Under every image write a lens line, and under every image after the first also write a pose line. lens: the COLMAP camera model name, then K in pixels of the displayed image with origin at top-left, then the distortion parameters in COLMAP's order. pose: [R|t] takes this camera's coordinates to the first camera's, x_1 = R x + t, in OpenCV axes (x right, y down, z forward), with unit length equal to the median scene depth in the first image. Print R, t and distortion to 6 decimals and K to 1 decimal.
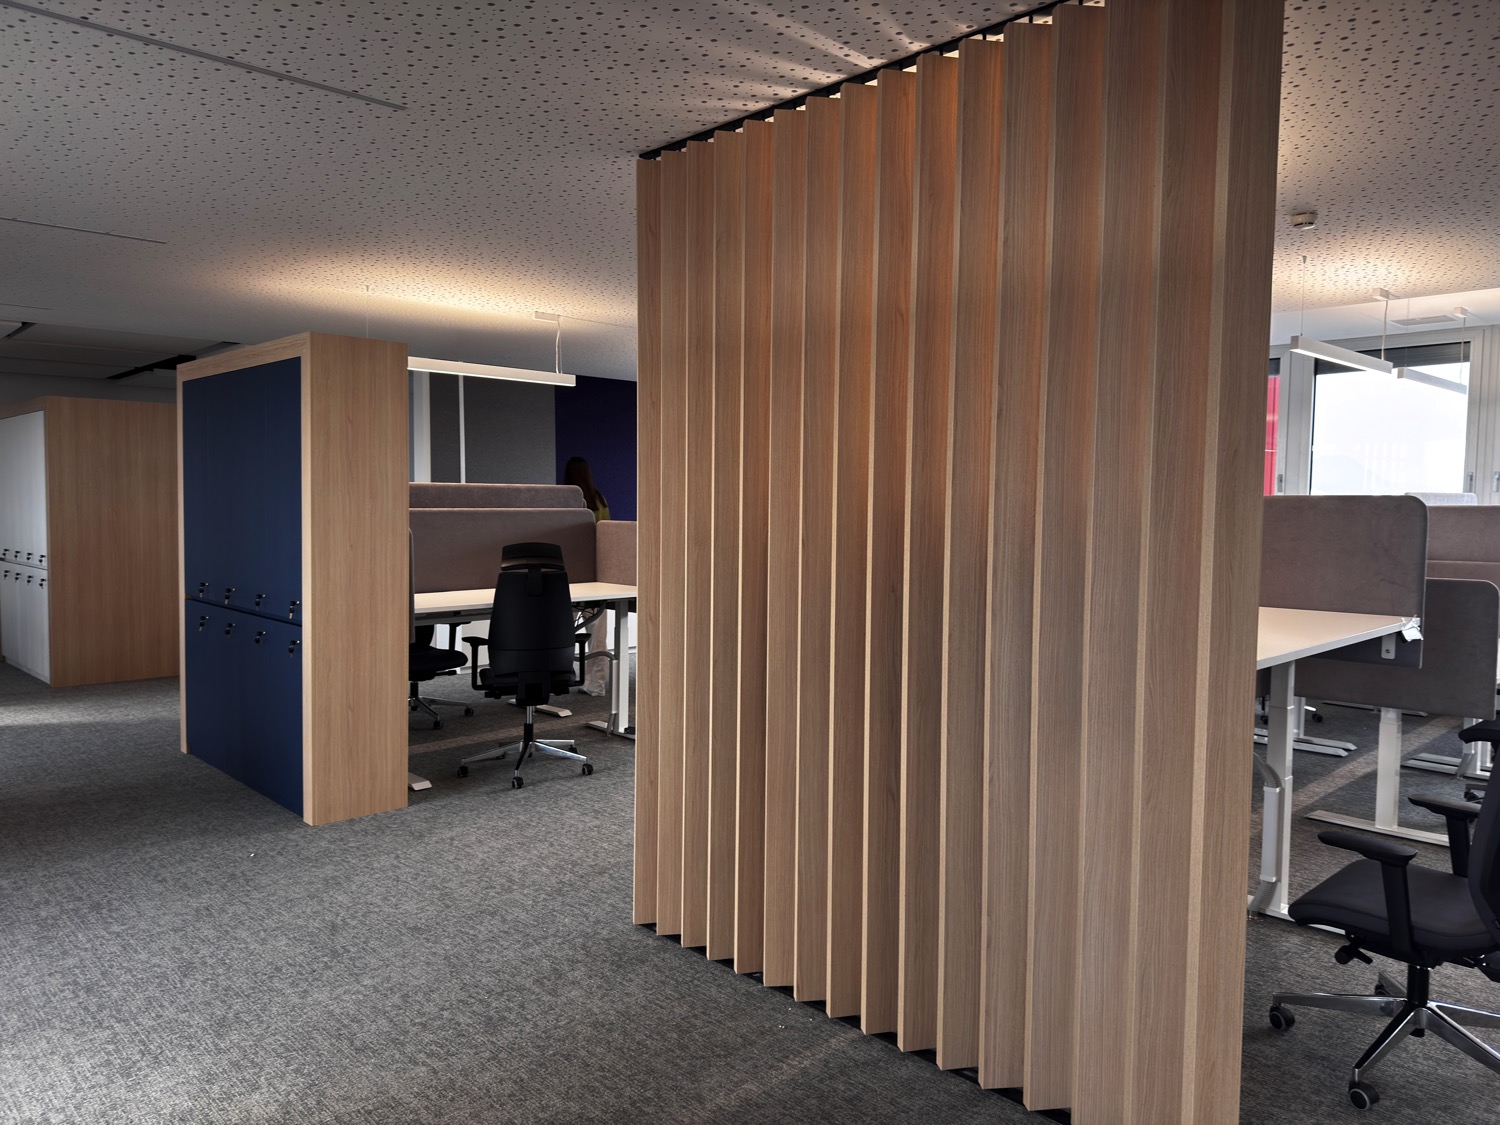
lens RADIAL K [[1218.6, 0, 568.8], [0, 1218.6, 605.2], [0, 0, 1]] dist [0.003881, -0.007762]
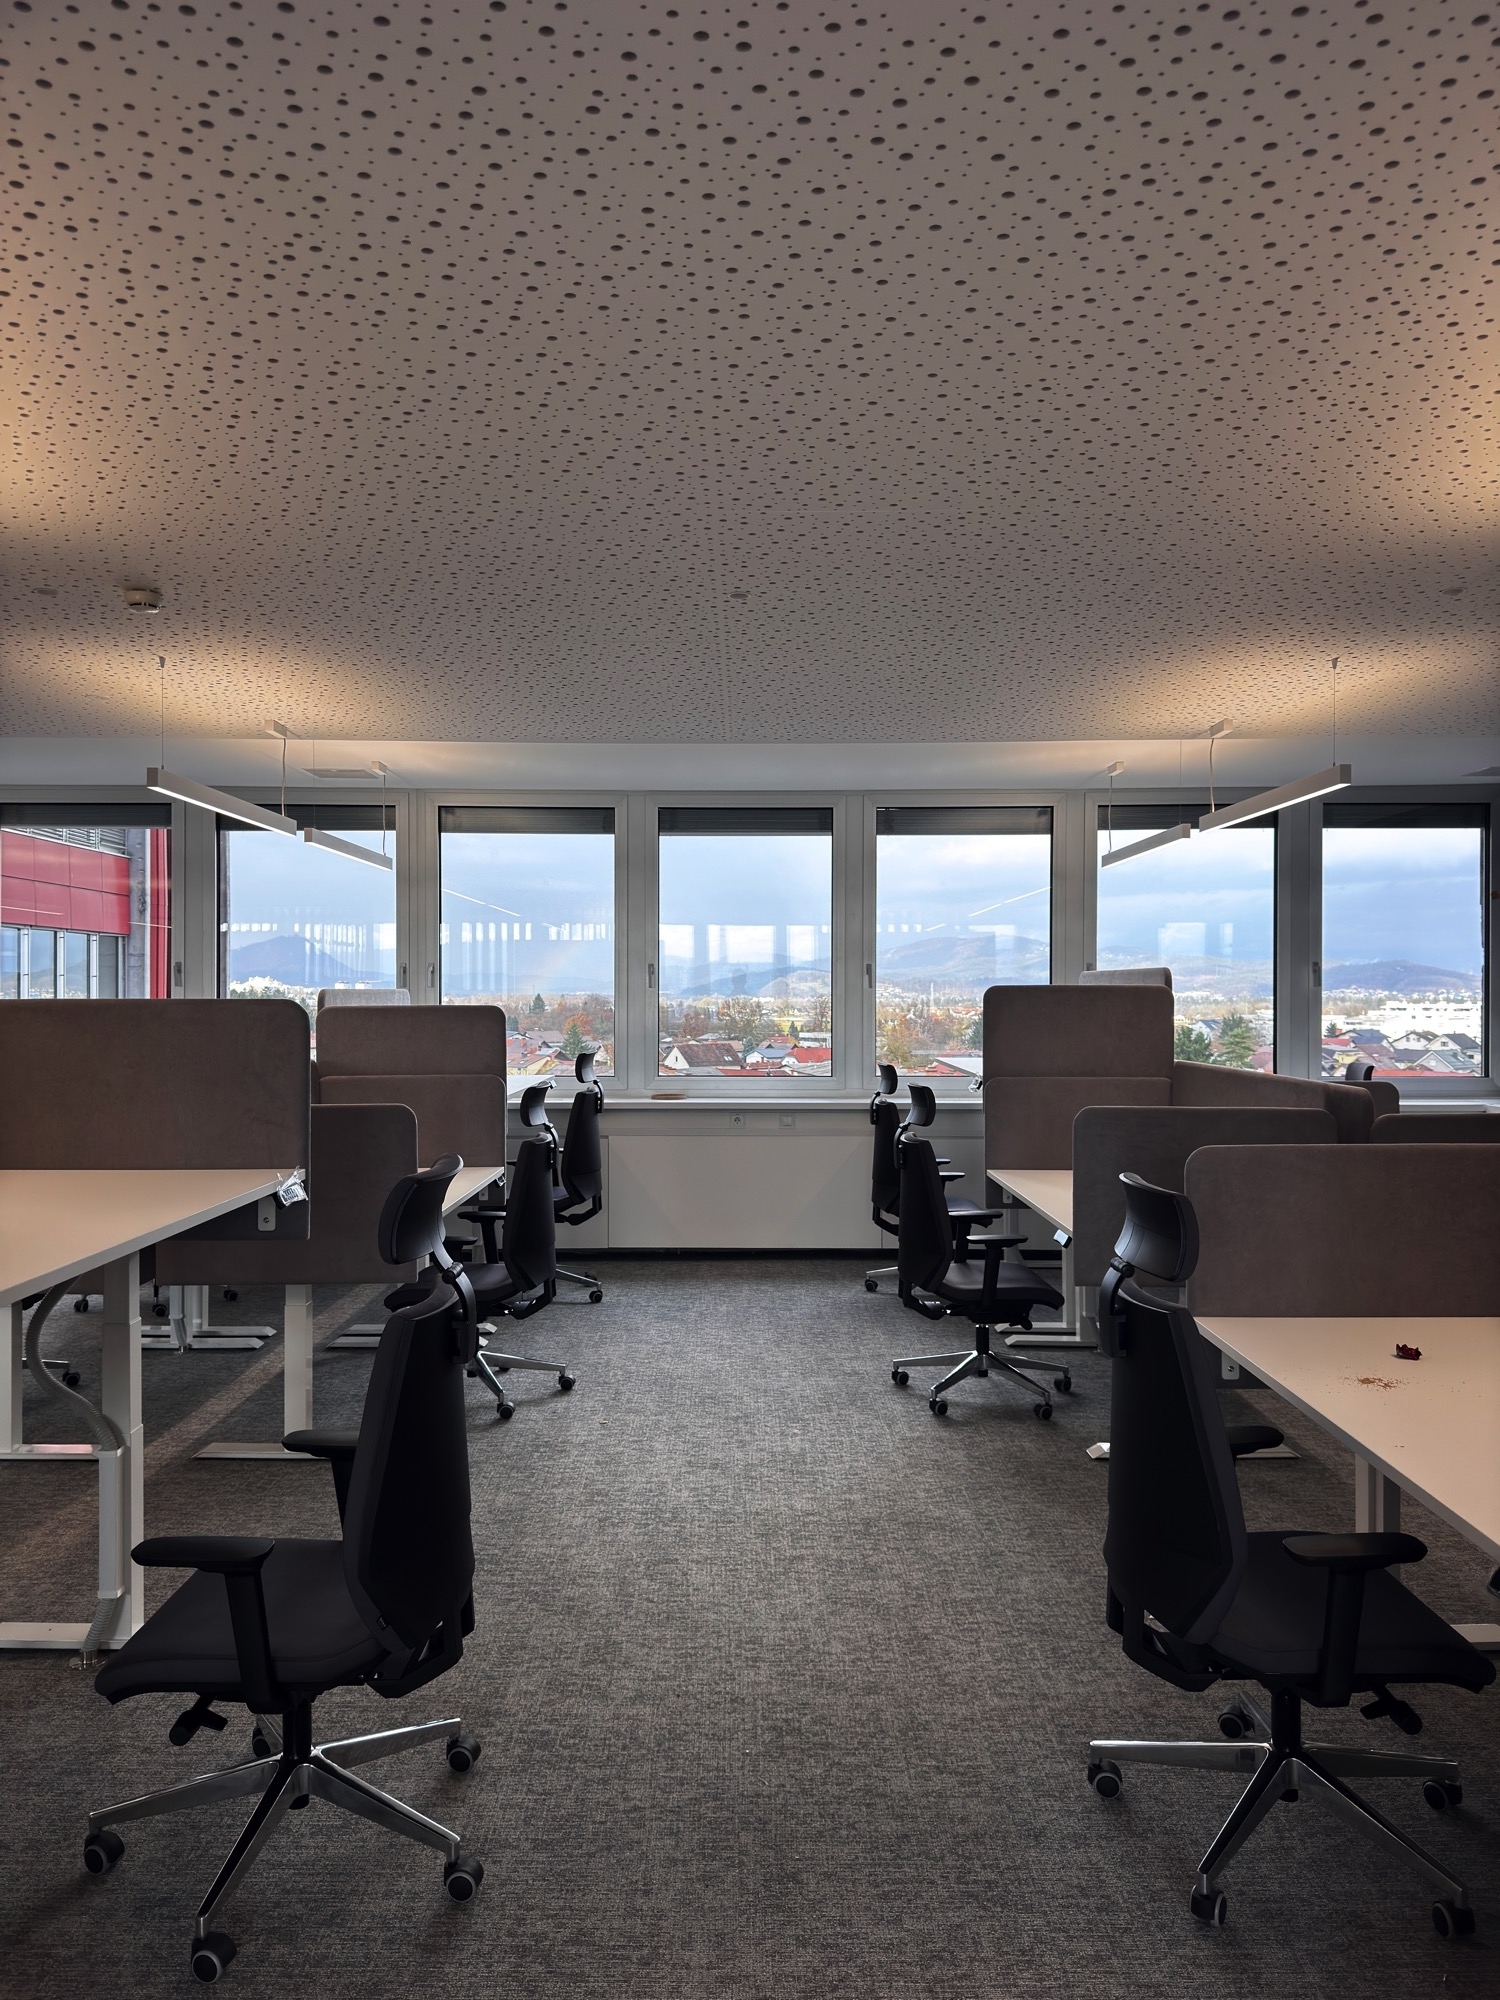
lens RADIAL K [[1624.8, 0, 750.0], [0, 1624.8, 1000.0], [0, 0, 1]] dist [0.003881, -0.007762]
pose [[0.683976, 0.004141, 0.729492, 0.177375], [0.051574, 0.997207, -0.054016, -0.023608], [-0.727679, 0.074569, 0.681853, 0.147166]]
